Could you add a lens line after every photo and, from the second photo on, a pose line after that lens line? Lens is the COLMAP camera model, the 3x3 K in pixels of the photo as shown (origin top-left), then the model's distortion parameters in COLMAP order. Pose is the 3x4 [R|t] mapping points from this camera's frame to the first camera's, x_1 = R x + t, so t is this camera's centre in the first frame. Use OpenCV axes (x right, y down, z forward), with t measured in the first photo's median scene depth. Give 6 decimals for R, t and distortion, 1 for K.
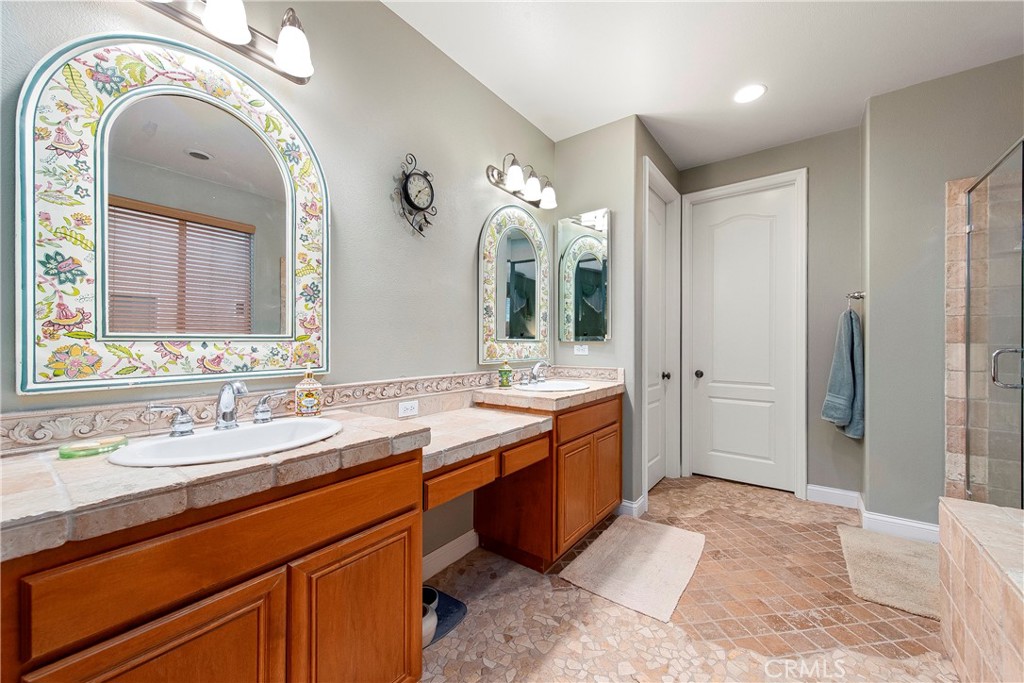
lens RADIAL K [[396.2, 0, 512.6], [0, 396.2, 342.7], [0, 0, 1]] dist [0.008021, -0.000503]
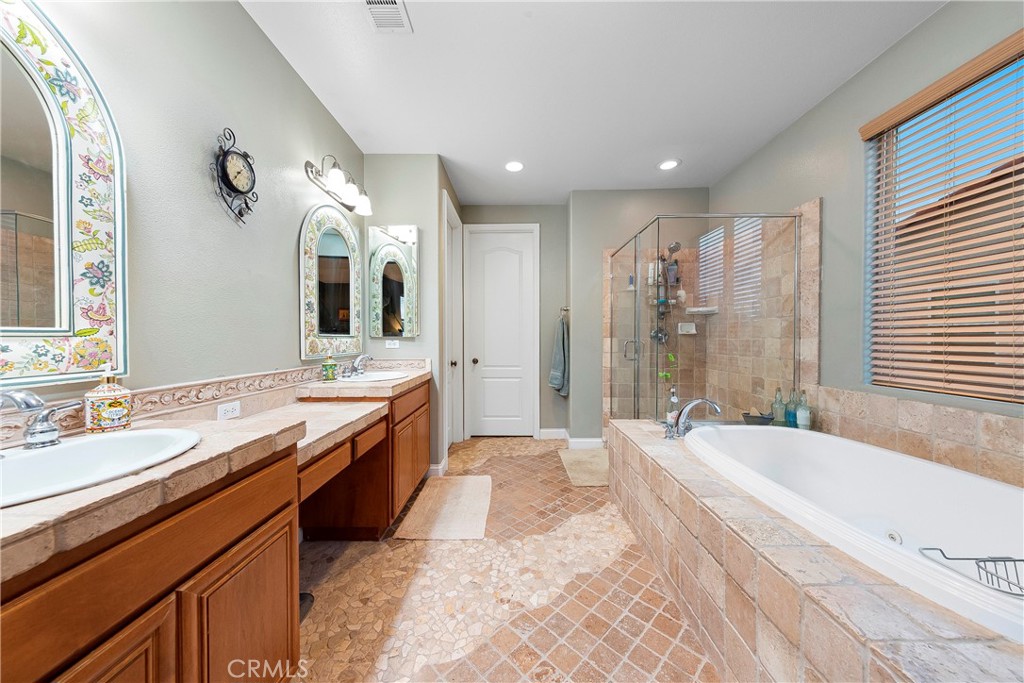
lens RADIAL K [[343.2, 0, 520.0], [0, 343.2, 342.2], [0, 0, 1]] dist [0.006052, -0.000493]
pose [[0.800059, -0.010050, 0.599837, -0.224784], [0.002799, 0.999911, 0.013021, 0.000771], [-0.599915, -0.008739, 0.800016, -0.032842]]
